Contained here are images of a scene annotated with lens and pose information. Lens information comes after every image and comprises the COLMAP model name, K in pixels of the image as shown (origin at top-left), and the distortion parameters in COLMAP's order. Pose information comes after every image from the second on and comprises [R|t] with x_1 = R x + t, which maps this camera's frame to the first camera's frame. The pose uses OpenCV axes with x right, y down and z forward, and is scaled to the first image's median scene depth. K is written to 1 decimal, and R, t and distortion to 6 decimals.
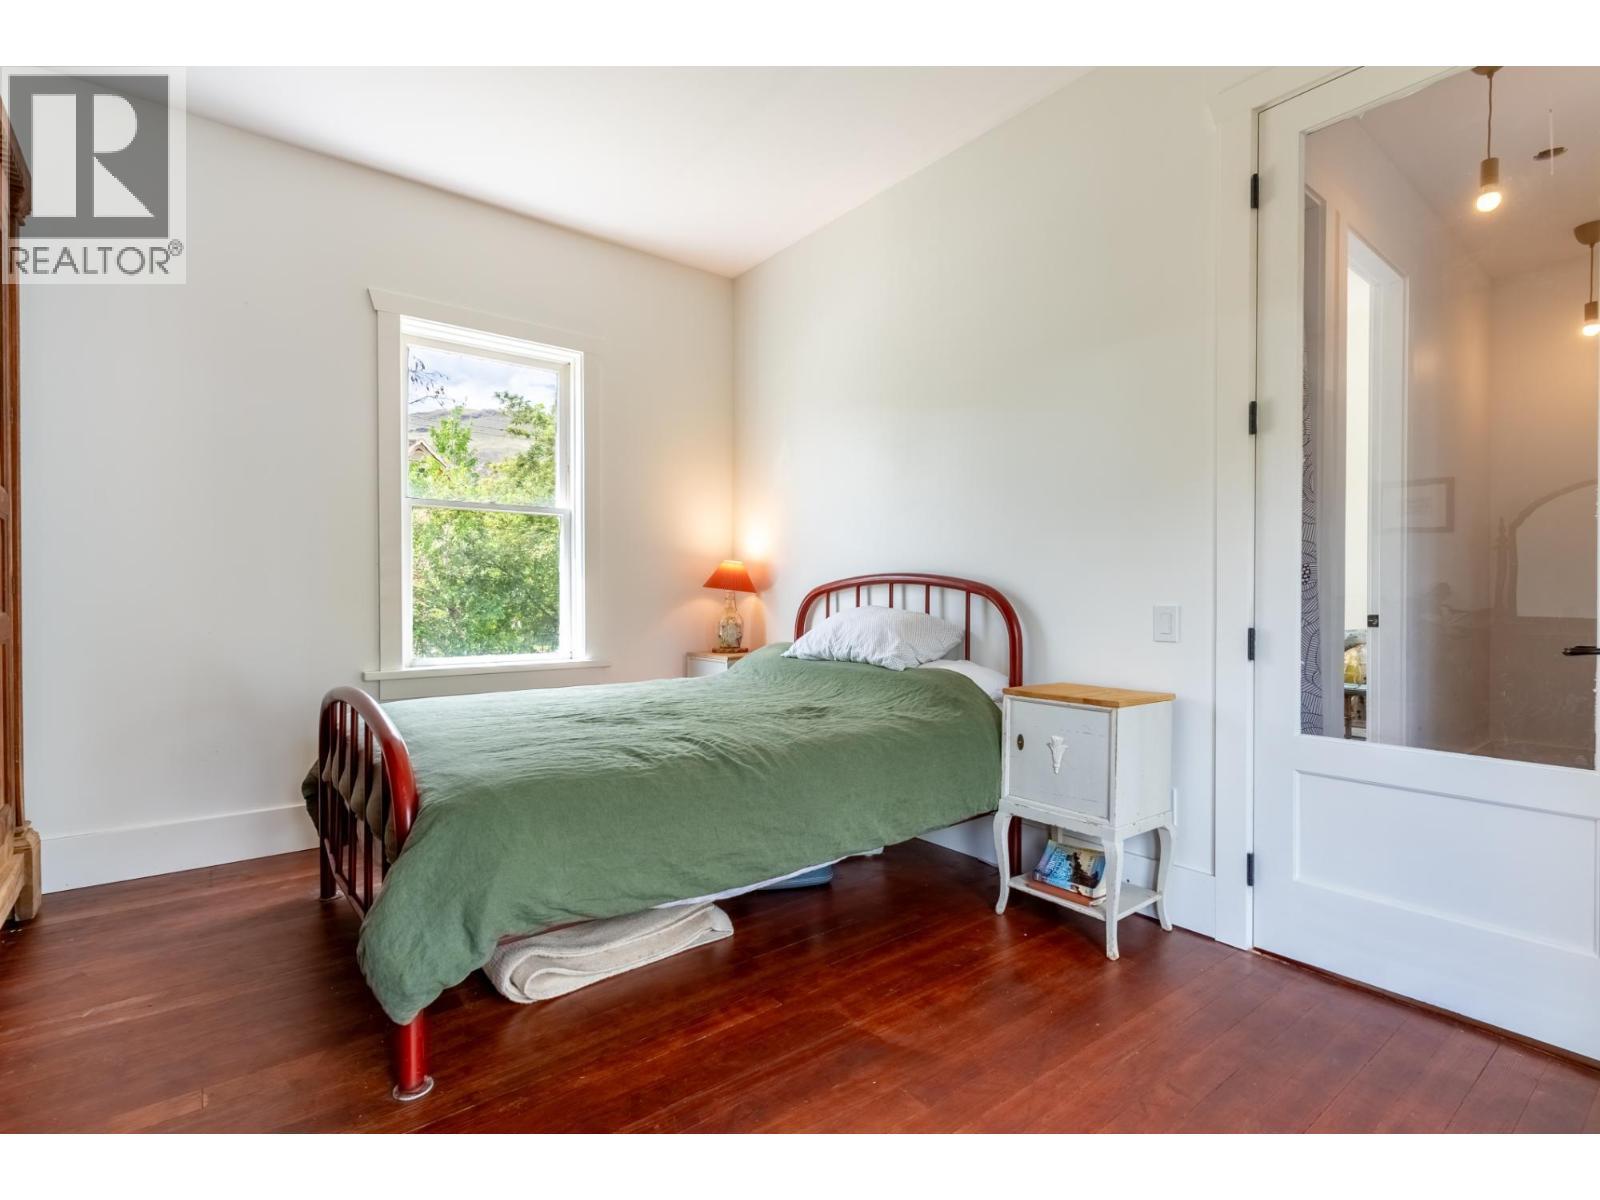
lens RADIAL K [[773.5, 0, 799.5], [0, 773.5, 601.8], [0, 0, 1]] dist [0.000666, 0.000733]
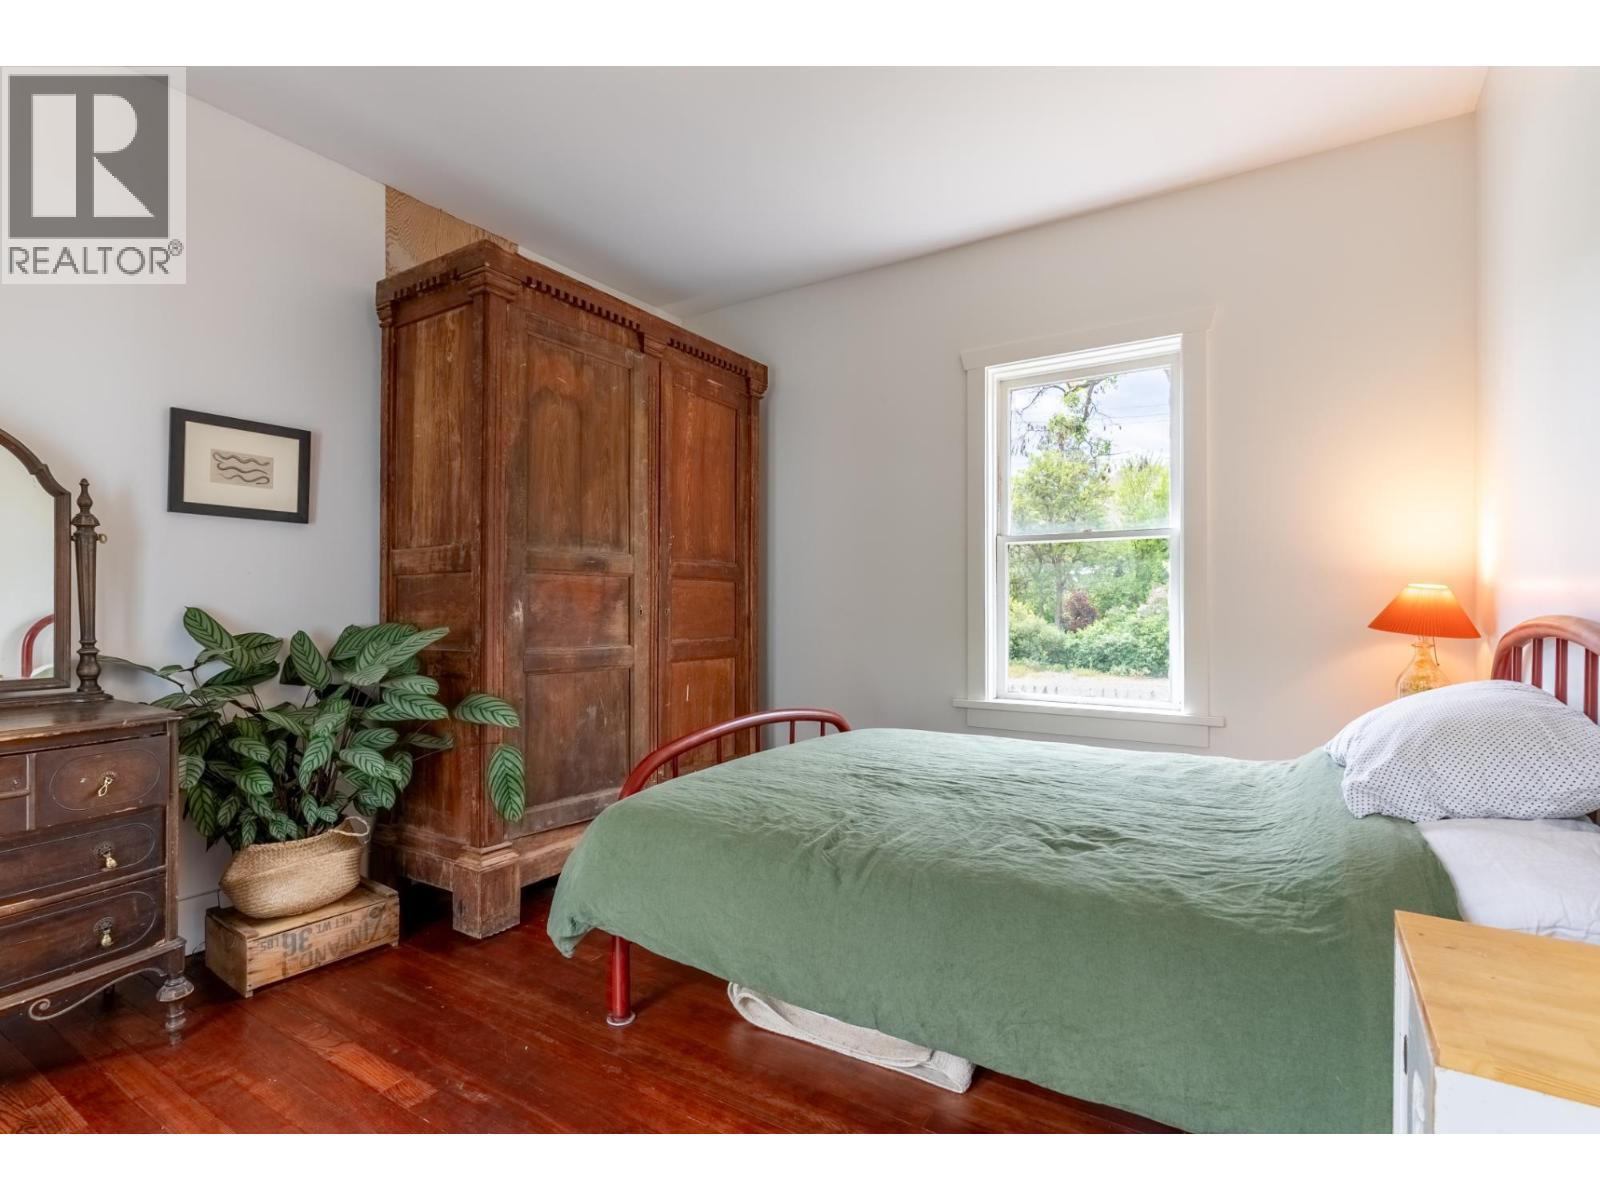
lens RADIAL K [[773.5, 0, 799.5], [0, 773.5, 601.8], [0, 0, 1]] dist [0.000666, 0.000733]
pose [[0.324529, -0.003975, -0.945867, 0.397818], [-0.018655, 0.999770, -0.010602, -0.029536], [0.945692, 0.021086, 0.324380, 0.404221]]
